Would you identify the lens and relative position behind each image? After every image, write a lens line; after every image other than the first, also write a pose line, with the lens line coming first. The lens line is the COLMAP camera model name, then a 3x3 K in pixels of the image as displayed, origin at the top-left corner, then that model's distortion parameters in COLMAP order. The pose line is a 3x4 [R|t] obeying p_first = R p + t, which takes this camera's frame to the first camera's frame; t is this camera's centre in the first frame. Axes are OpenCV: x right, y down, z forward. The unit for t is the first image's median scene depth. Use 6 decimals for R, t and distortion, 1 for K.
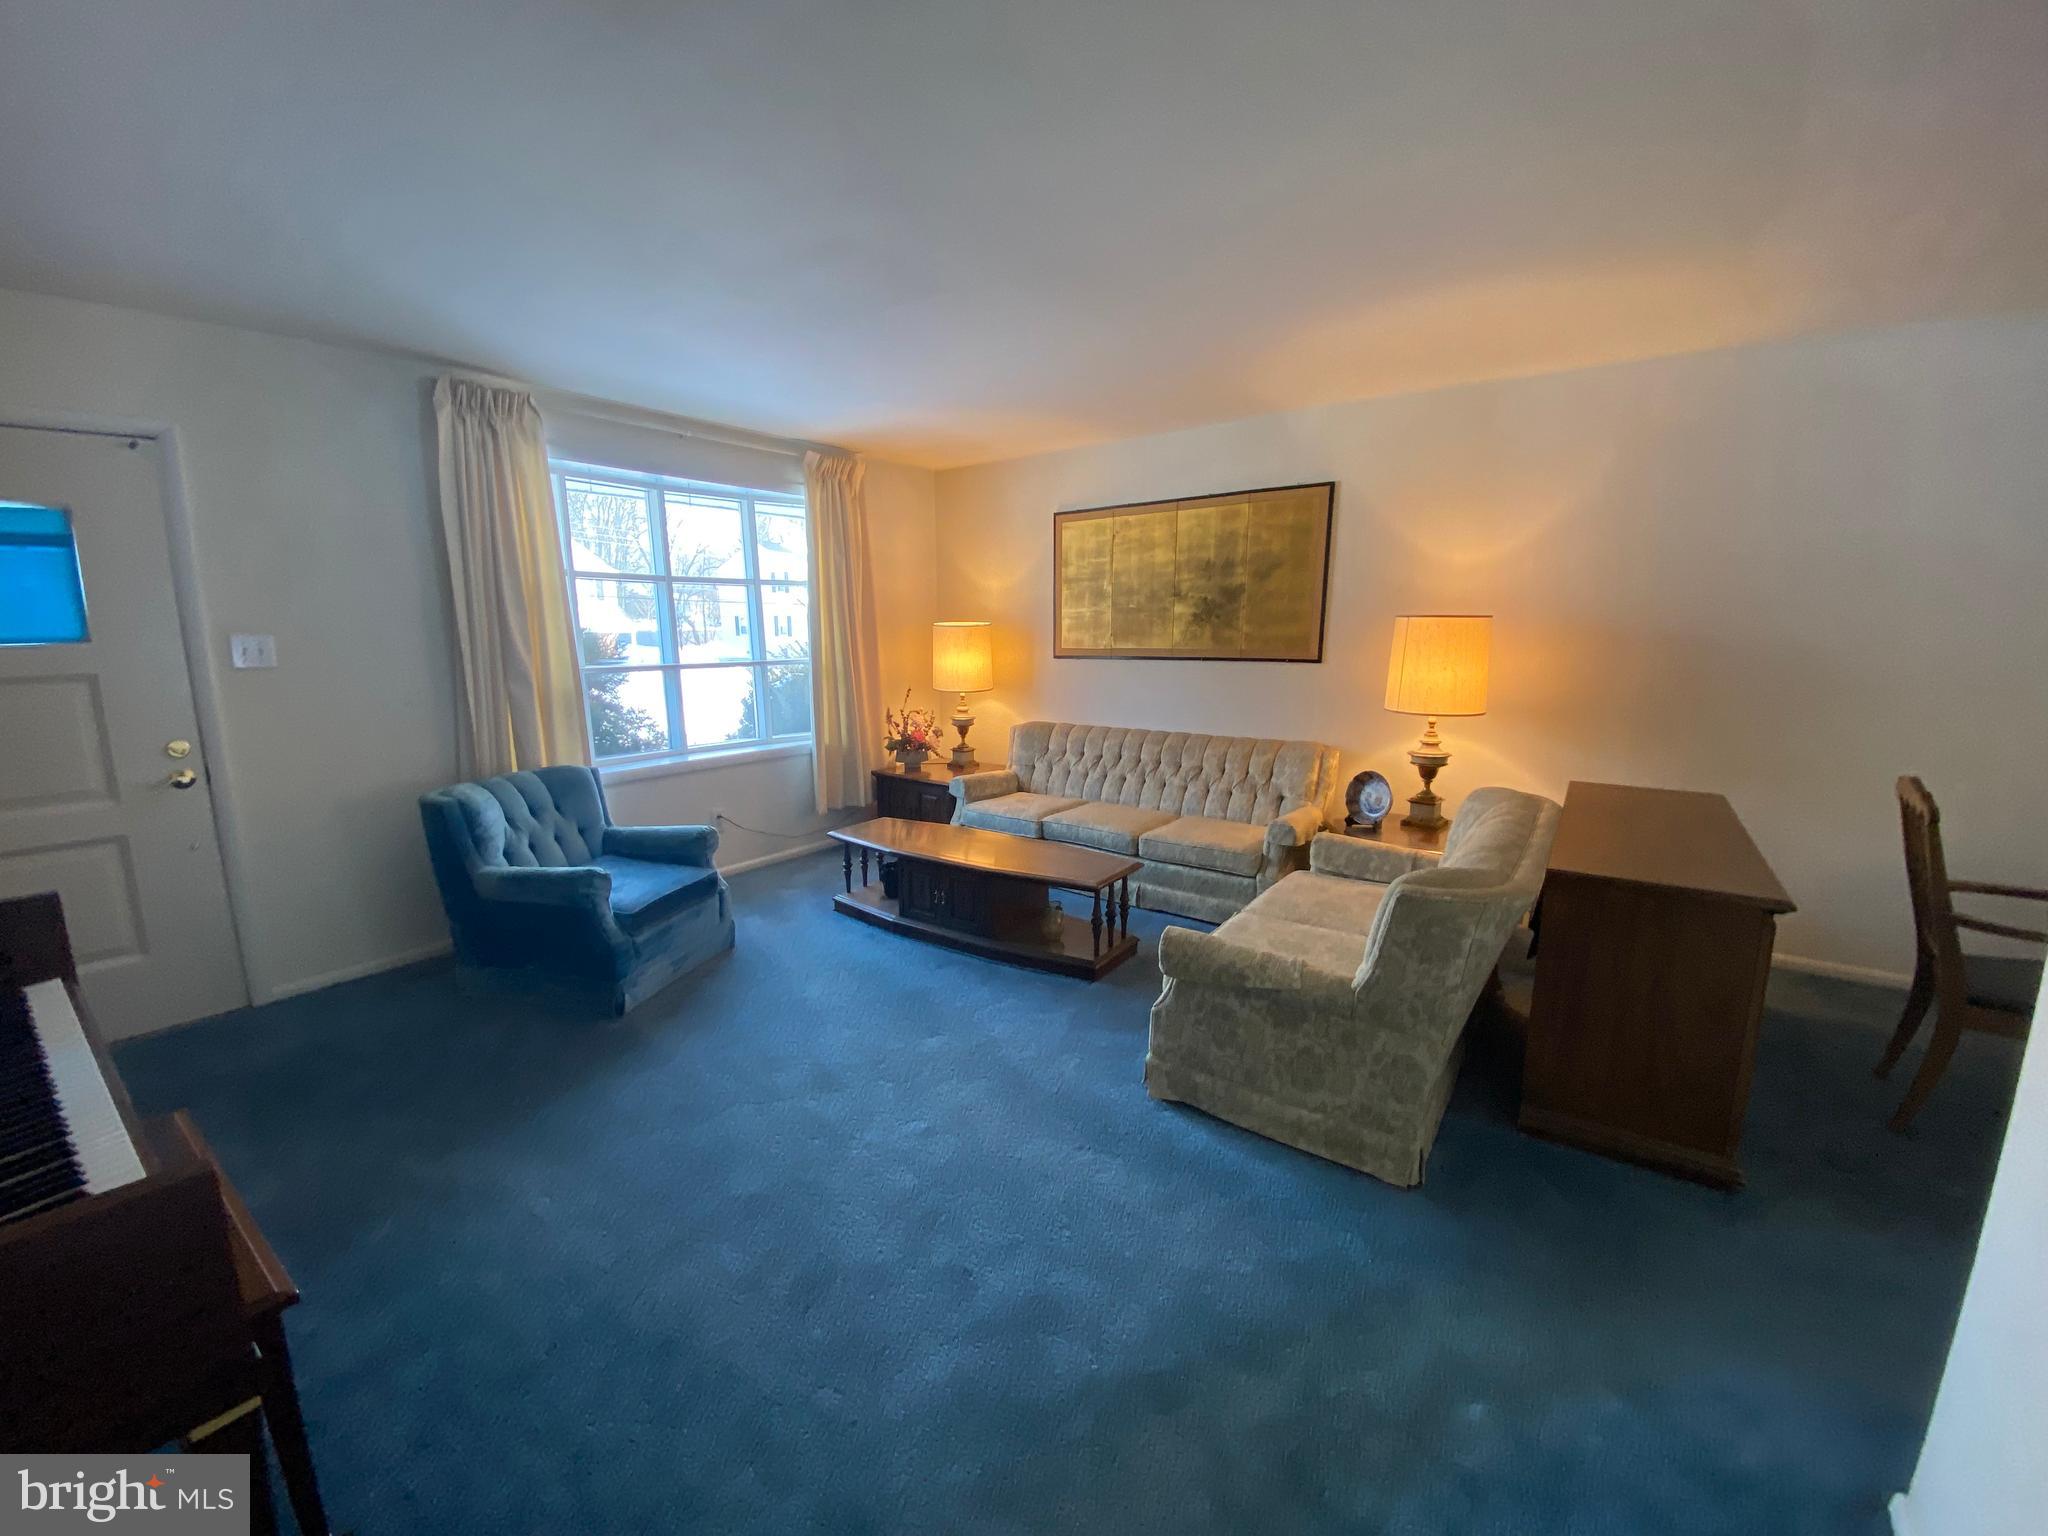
lens RADIAL K [[833.3, 0, 1007.2], [0, 833.3, 774.9], [0, 0, 1]] dist [0.046700, -0.036472]
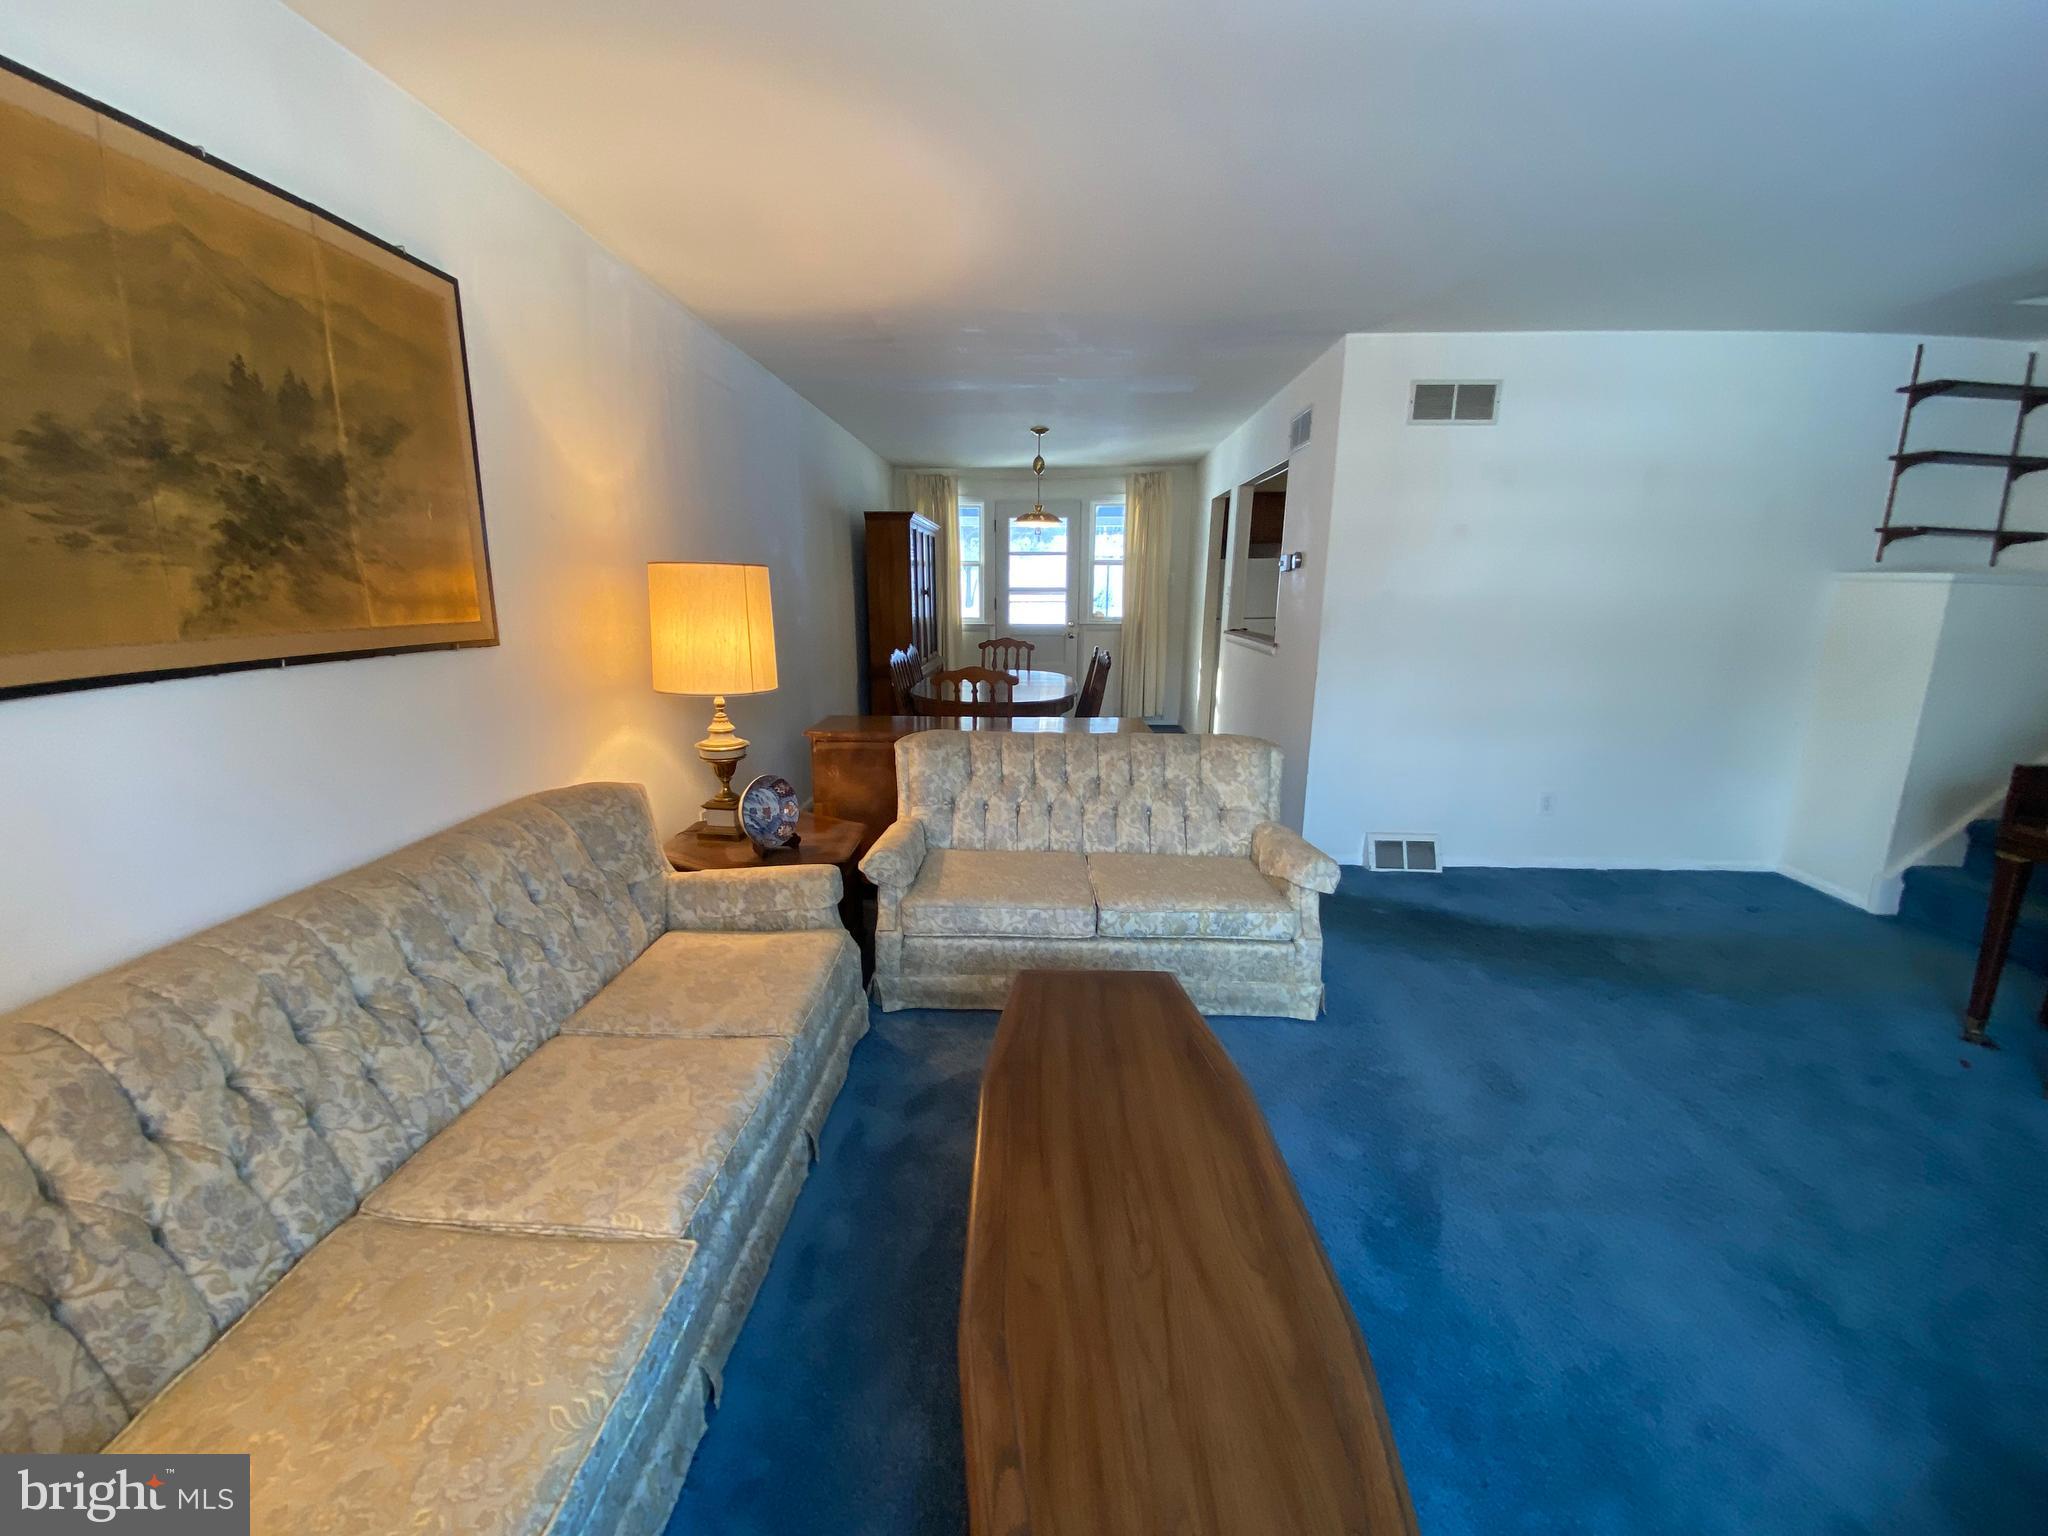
lens RADIAL K [[833.3, 0, 1007.2], [0, 833.3, 774.9], [0, 0, 1]] dist [0.046700, -0.036472]
pose [[-0.545650, -0.184719, 0.817402, -0.226444], [0.136812, 0.942682, 0.304358, -0.164926], [-0.826770, 0.277903, -0.489102, 0.966138]]
